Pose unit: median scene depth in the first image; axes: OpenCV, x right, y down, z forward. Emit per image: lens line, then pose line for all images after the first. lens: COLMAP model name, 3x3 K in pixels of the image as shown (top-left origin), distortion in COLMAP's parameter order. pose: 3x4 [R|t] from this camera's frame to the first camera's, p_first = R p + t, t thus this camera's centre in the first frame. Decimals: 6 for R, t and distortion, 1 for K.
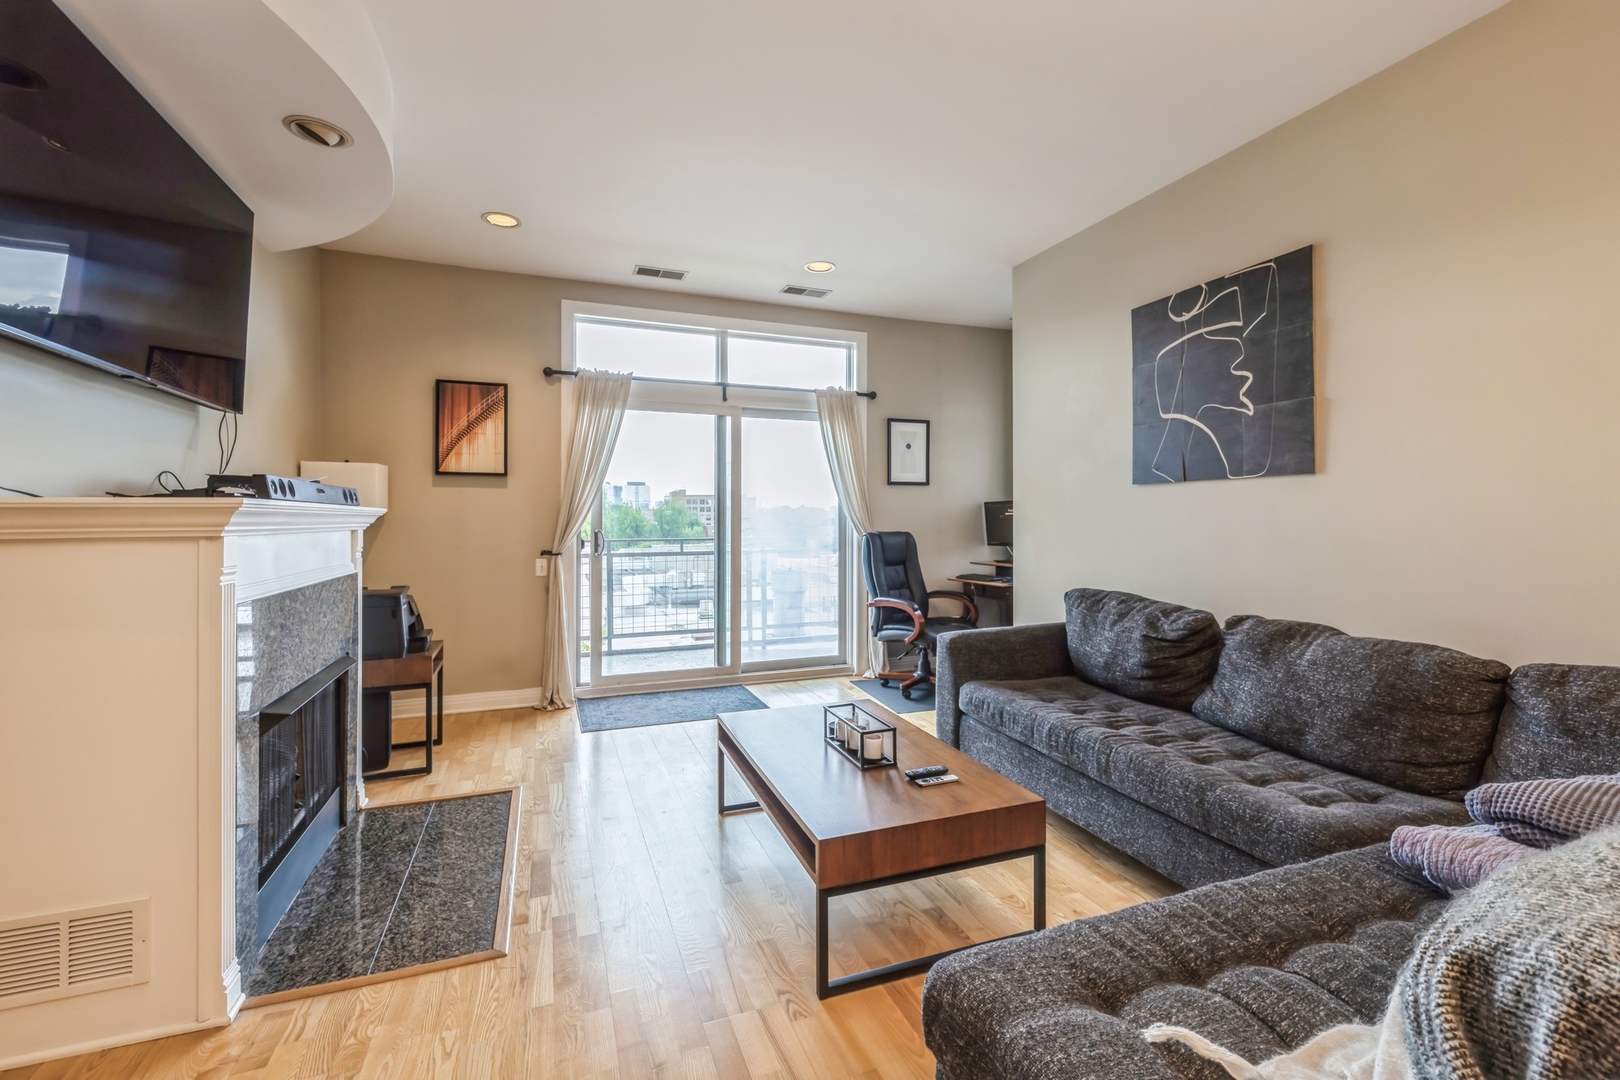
lens RADIAL K [[693.8, 0, 817.6], [0, 693.8, 513.1], [0, 0, 1]] dist [0.000478, -0.000132]
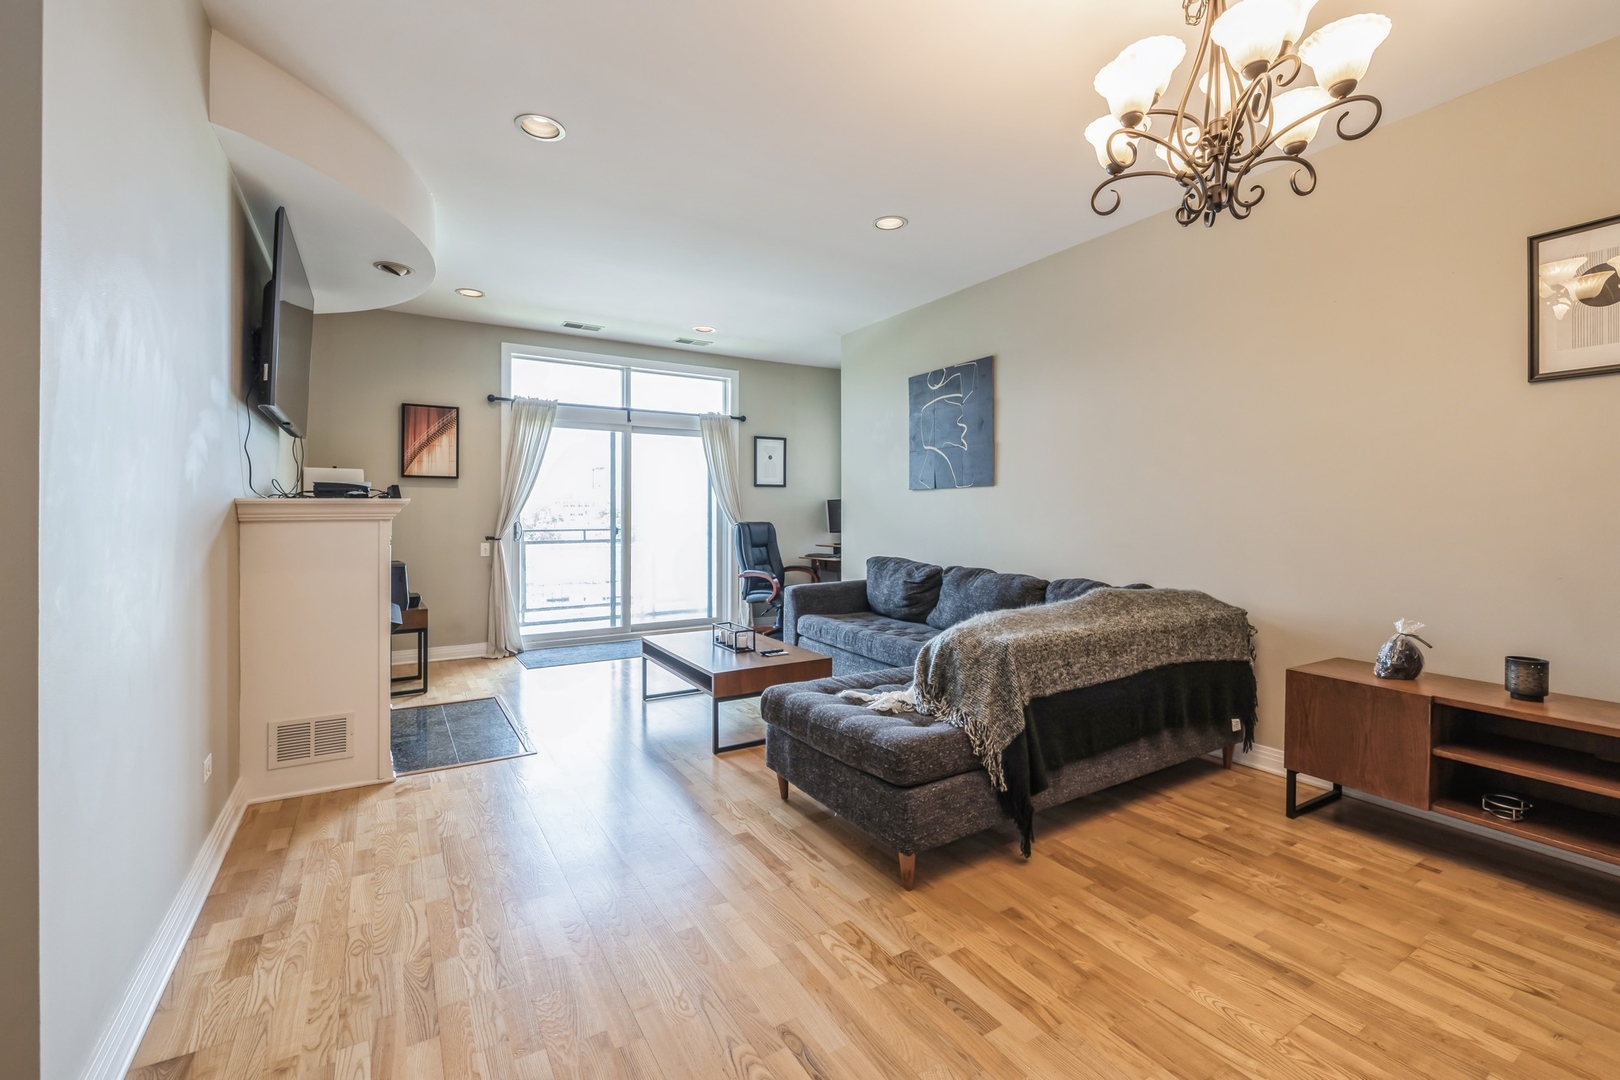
lens RADIAL K [[693.8, 0, 817.6], [0, 693.8, 513.1], [0, 0, 1]] dist [0.000478, -0.000132]
pose [[0.982997, 0.000532, 0.183618, -0.028216], [-0.001779, 0.999976, 0.006628, 0.000803], [-0.183611, -0.006842, 0.982975, -0.394272]]
